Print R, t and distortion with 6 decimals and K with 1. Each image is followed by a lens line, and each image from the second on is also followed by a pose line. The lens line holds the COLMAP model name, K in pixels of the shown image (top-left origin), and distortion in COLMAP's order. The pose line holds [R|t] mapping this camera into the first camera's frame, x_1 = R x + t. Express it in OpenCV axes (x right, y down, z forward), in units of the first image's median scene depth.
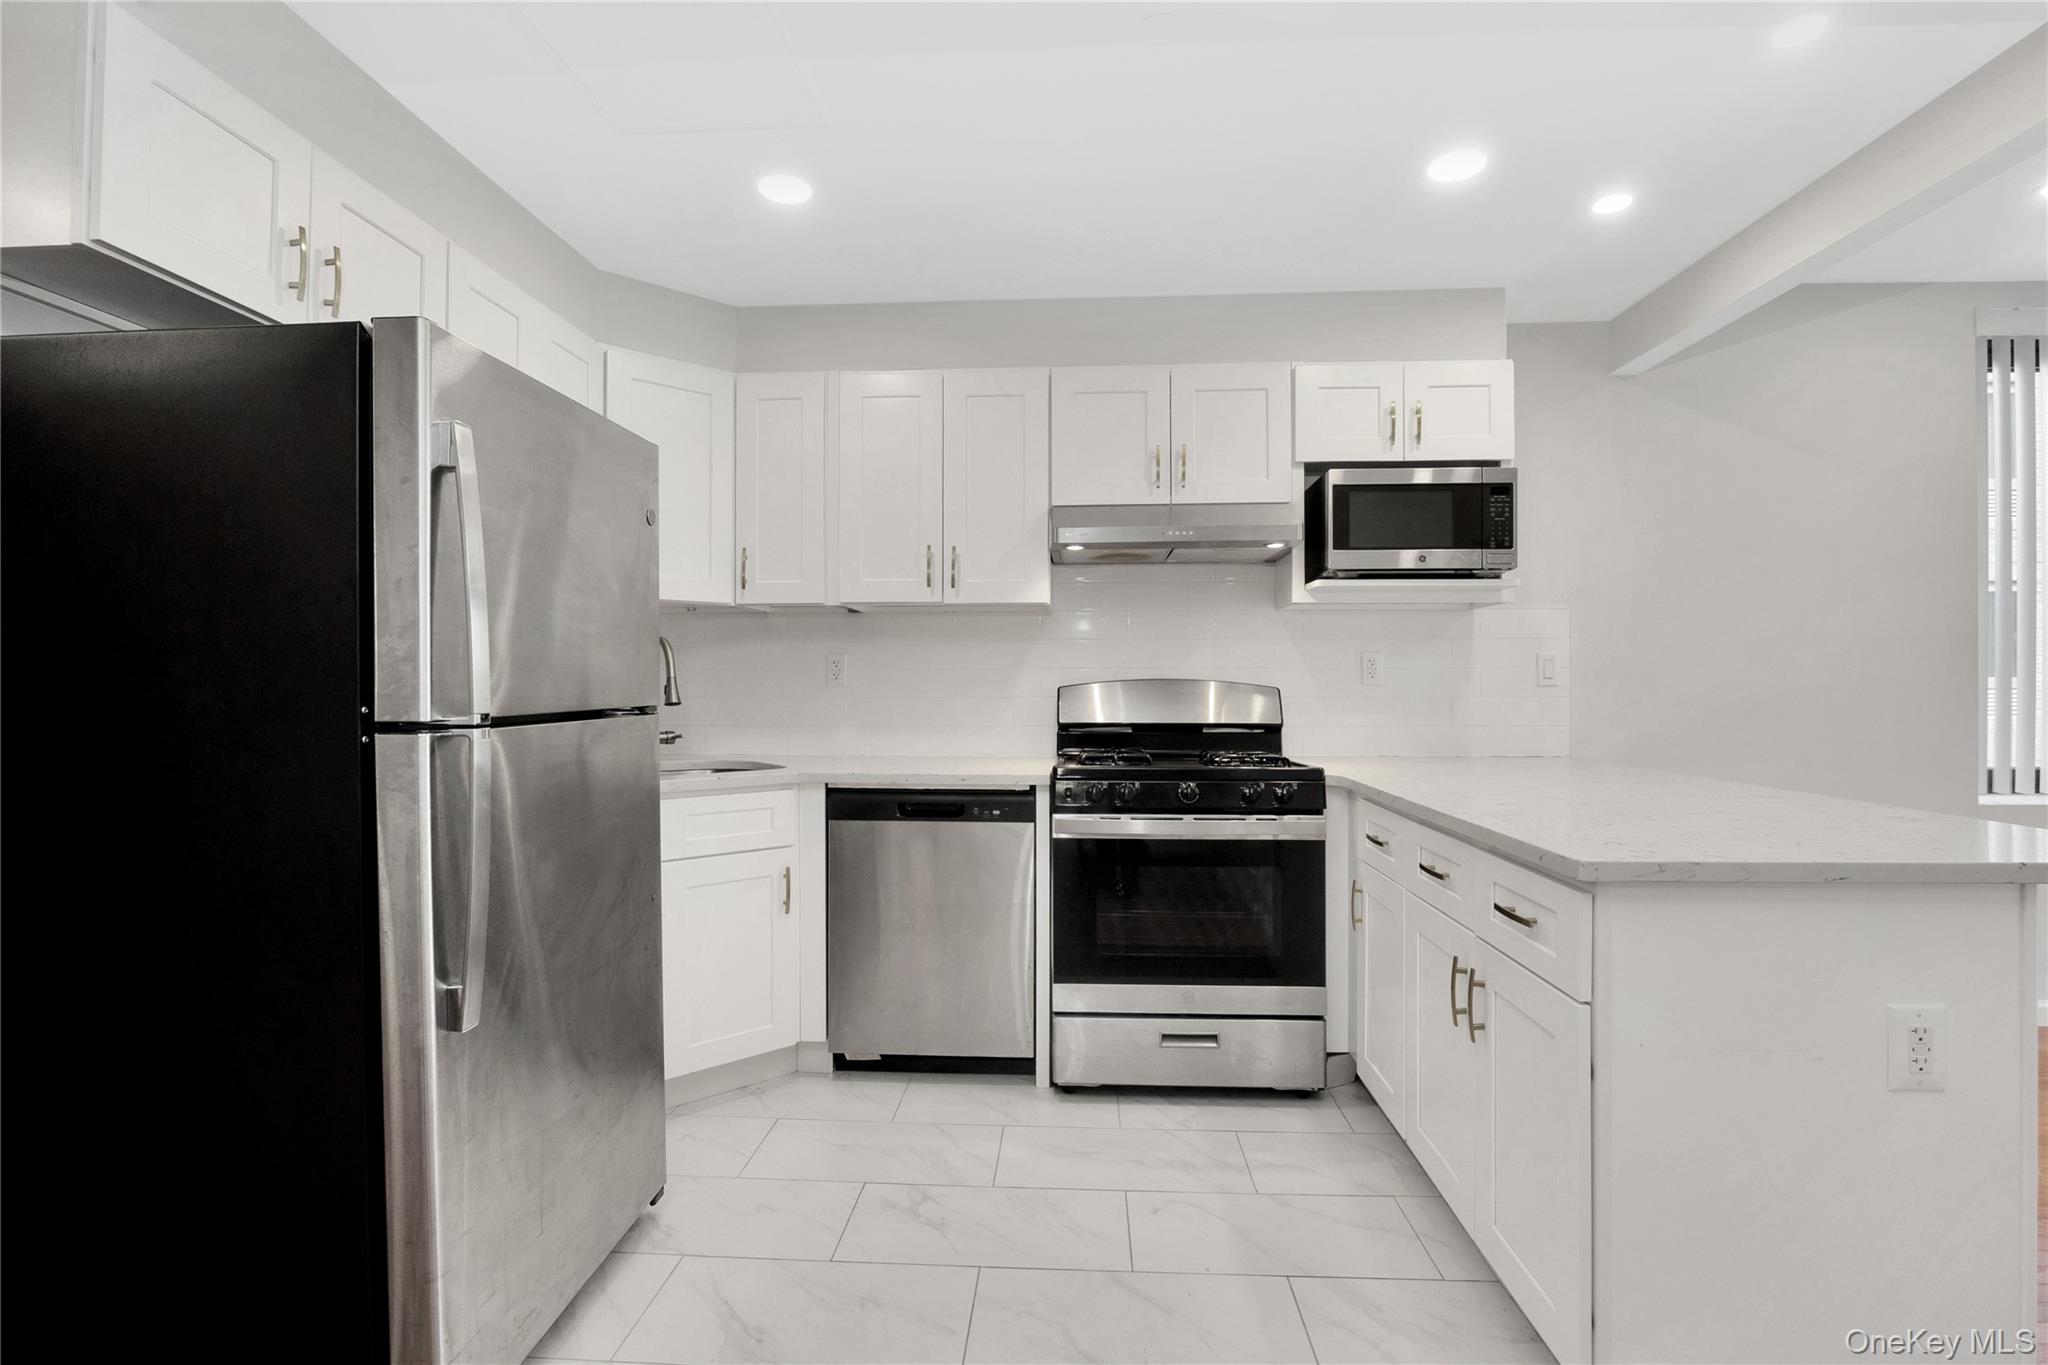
lens RADIAL K [[953.9, 0, 1024.0], [0, 953.9, 682.5], [0, 0, 1]] dist [-0.001060, -0.000001]
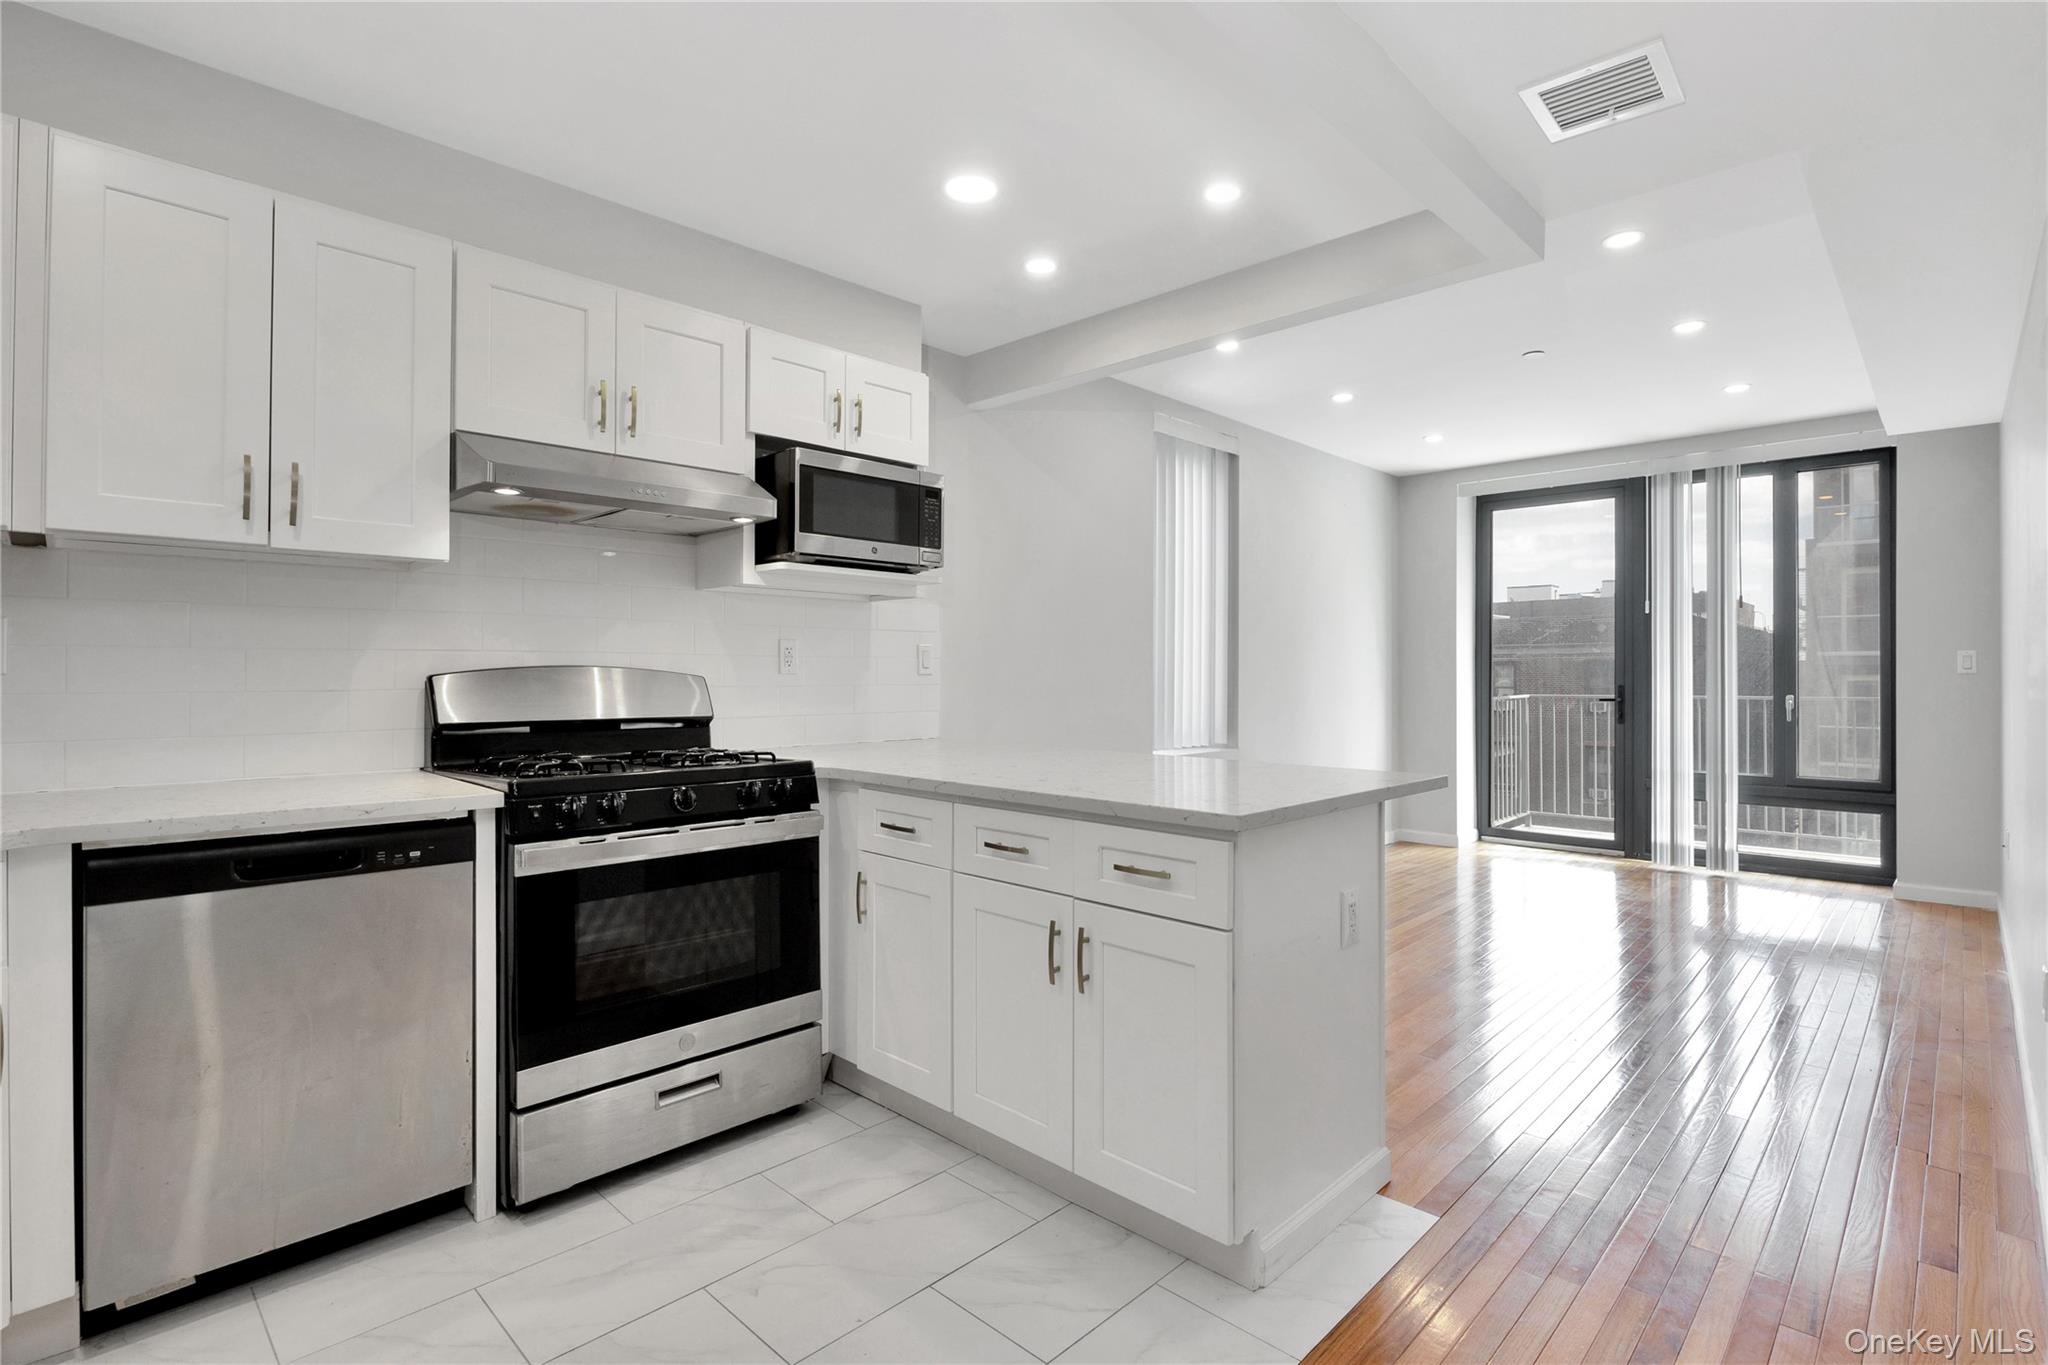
lens RADIAL K [[995.2, 0, 1025.1], [0, 995.2, 672.6], [0, 0, 1]] dist [0.001413, 0.000267]
pose [[0.658508, 0.002873, 0.752568, -0.276909], [-0.002642, 0.999995, -0.001506, 0.002515], [-0.752569, -0.000996, 0.658513, 0.174489]]
